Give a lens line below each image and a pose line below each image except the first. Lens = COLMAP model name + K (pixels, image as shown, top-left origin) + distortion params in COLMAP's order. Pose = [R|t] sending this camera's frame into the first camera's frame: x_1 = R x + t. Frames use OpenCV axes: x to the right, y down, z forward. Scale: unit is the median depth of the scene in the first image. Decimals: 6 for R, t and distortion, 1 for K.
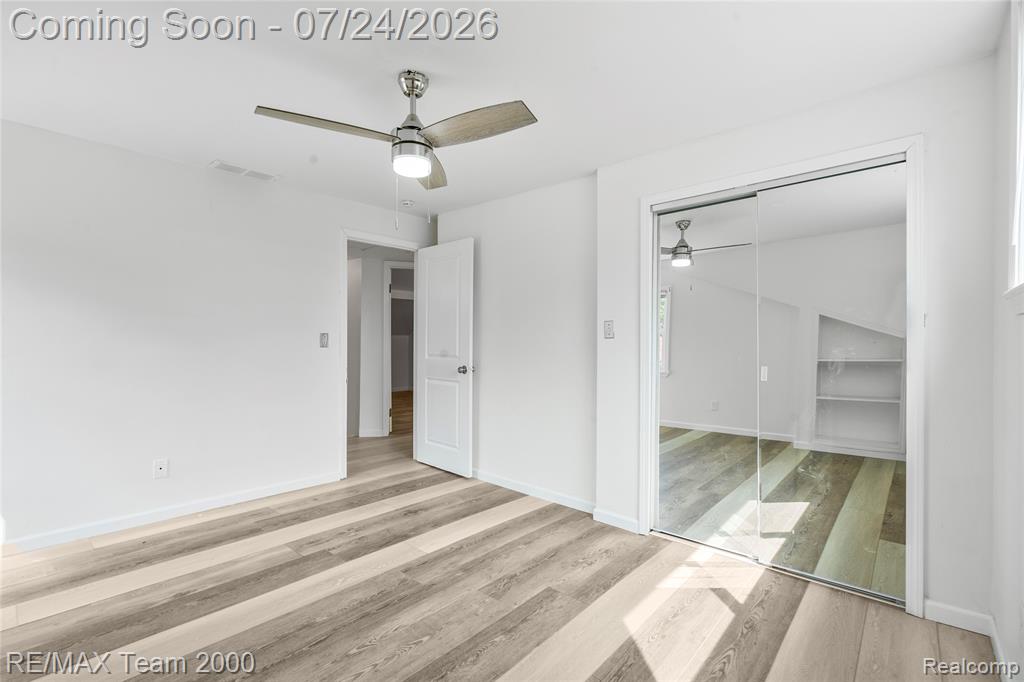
lens RADIAL K [[474.7, 0, 515.0], [0, 474.7, 346.4], [0, 0, 1]] dist [-0.041053, 0.013480]
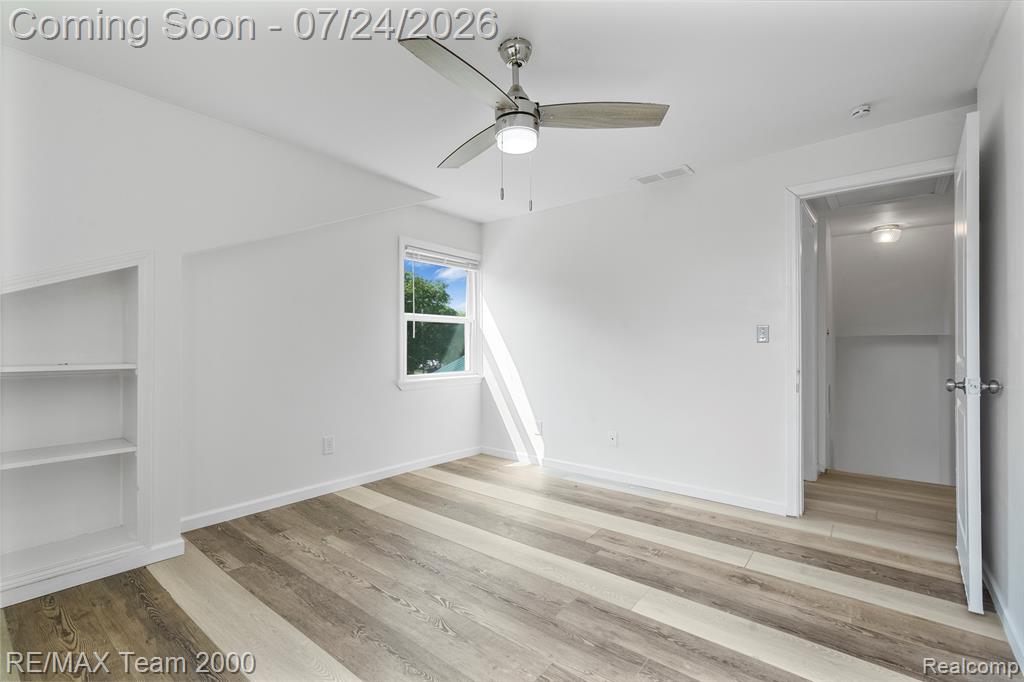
lens RADIAL K [[474.7, 0, 515.6], [0, 474.7, 335.1], [0, 0, 1]] dist [-0.041053, 0.013480]
pose [[0.004815, -0.022495, -0.999735, 0.501047], [-0.012254, 0.999671, -0.022553, 0.015283], [0.999913, 0.012359, 0.004538, 0.702691]]
